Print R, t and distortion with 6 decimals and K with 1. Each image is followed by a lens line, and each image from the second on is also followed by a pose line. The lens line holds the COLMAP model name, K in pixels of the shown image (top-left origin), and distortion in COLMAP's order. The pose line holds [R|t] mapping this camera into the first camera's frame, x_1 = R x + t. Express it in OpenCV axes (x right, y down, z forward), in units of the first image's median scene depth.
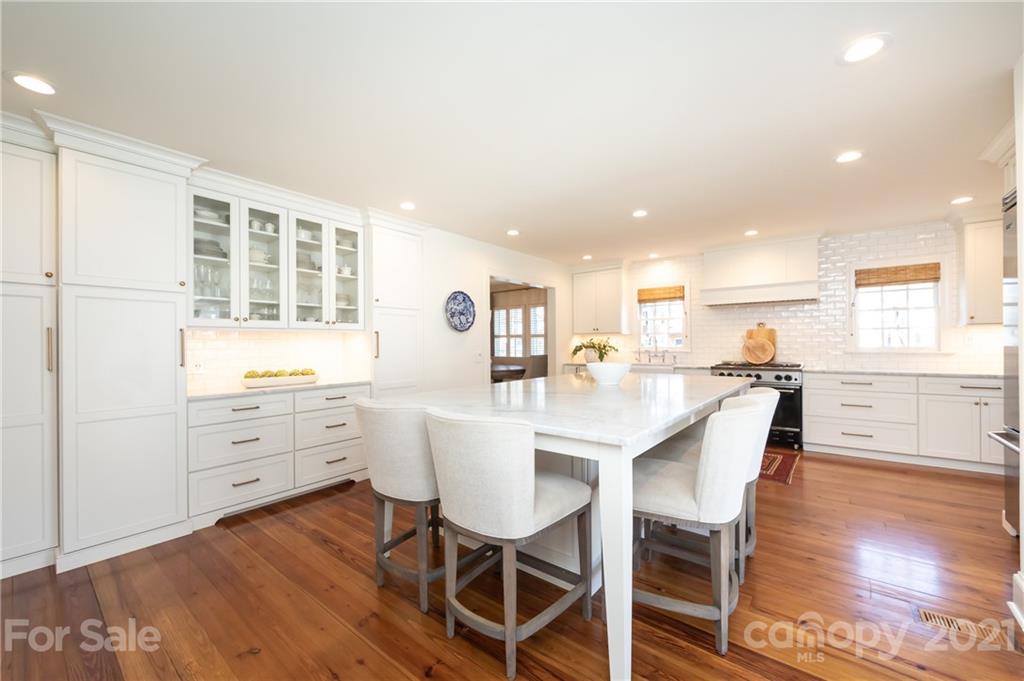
lens RADIAL K [[402.0, 0, 512.9], [0, 402.0, 342.2], [0, 0, 1]] dist [-0.001976, -0.000413]
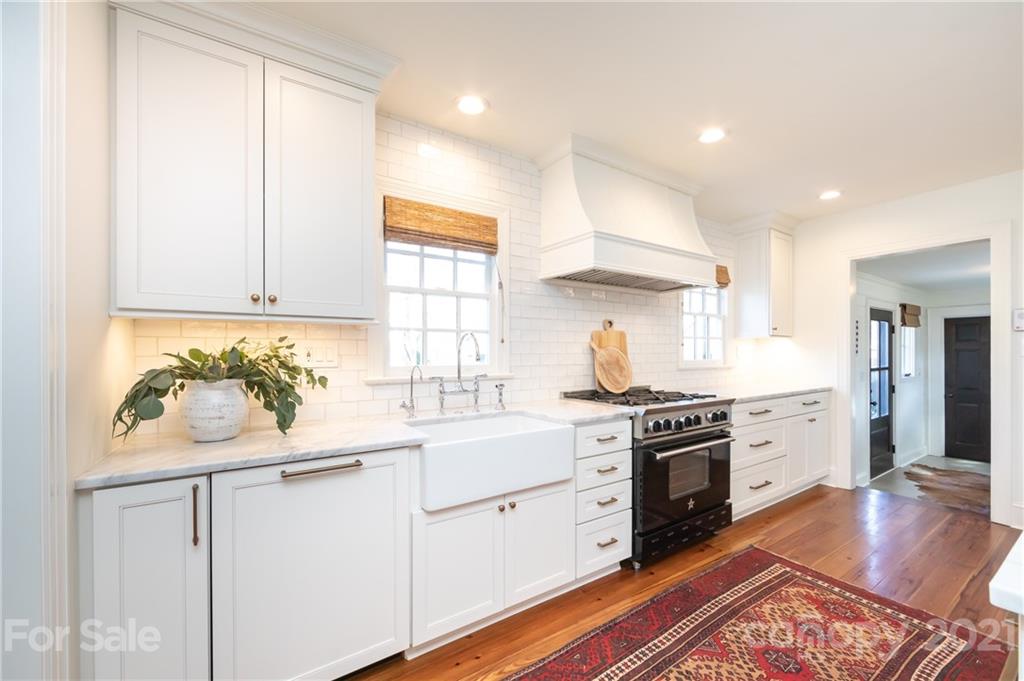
lens RADIAL K [[409.9, 0, 515.6], [0, 409.9, 352.8], [0, 0, 1]] dist [-0.000166, 0.000010]
pose [[0.309435, 0.003515, 0.950914, 0.025520], [-0.002680, 0.999992, -0.002824, 0.000165], [-0.950917, -0.001675, 0.309442, 0.844364]]
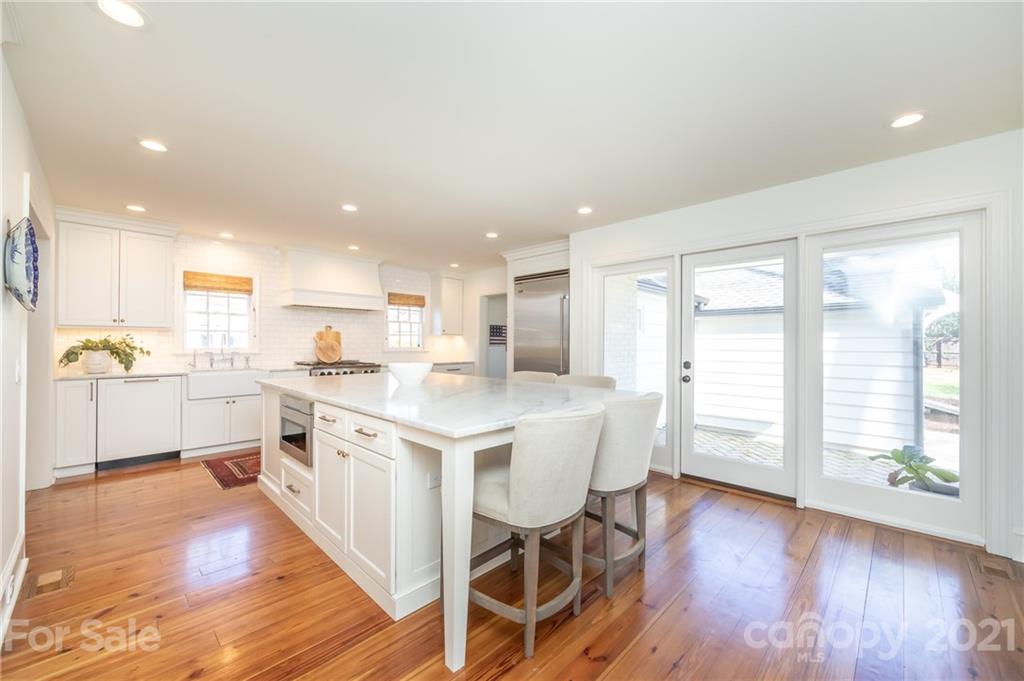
lens RADIAL K [[402.0, 0, 512.9], [0, 402.0, 342.2], [0, 0, 1]] dist [-0.001976, -0.000413]
pose [[0.098782, 0.010569, 0.995053, -0.387918], [-0.009723, 0.999906, -0.009655, 0.002417], [-0.995062, -0.008721, 0.098875, 0.343363]]
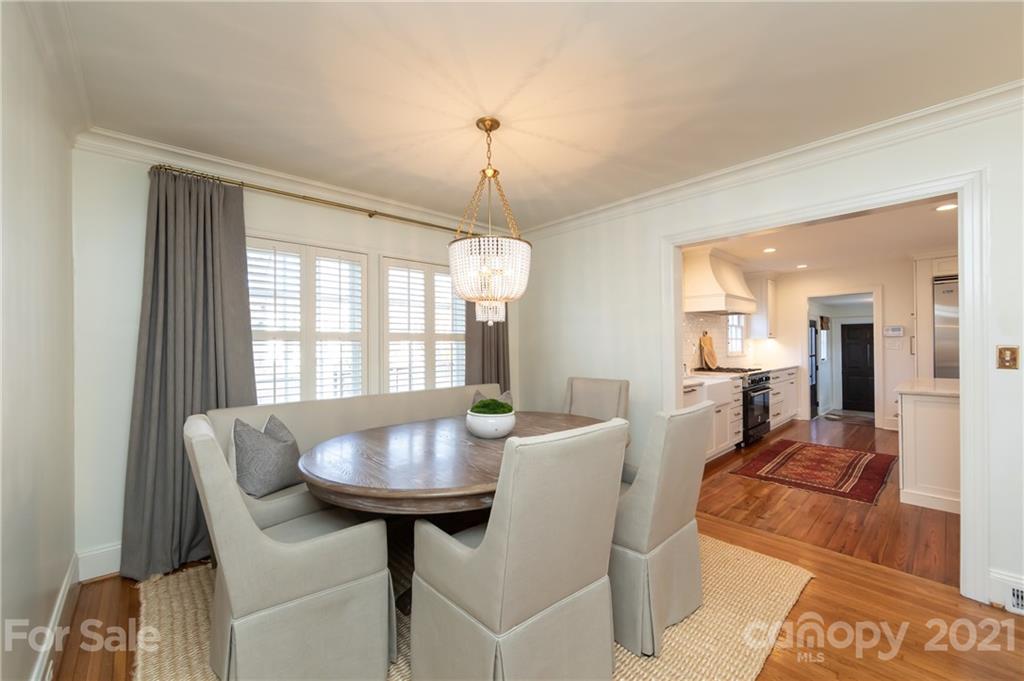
lens RADIAL K [[402.0, 0, 512.9], [0, 402.0, 342.2], [0, 0, 1]] dist [-0.001976, -0.000413]
pose [[0.155926, 0.008450, 0.987733, -0.477911], [0.003130, 0.999954, -0.009049, -0.009077], [-0.987764, 0.004503, 0.155892, 1.200546]]
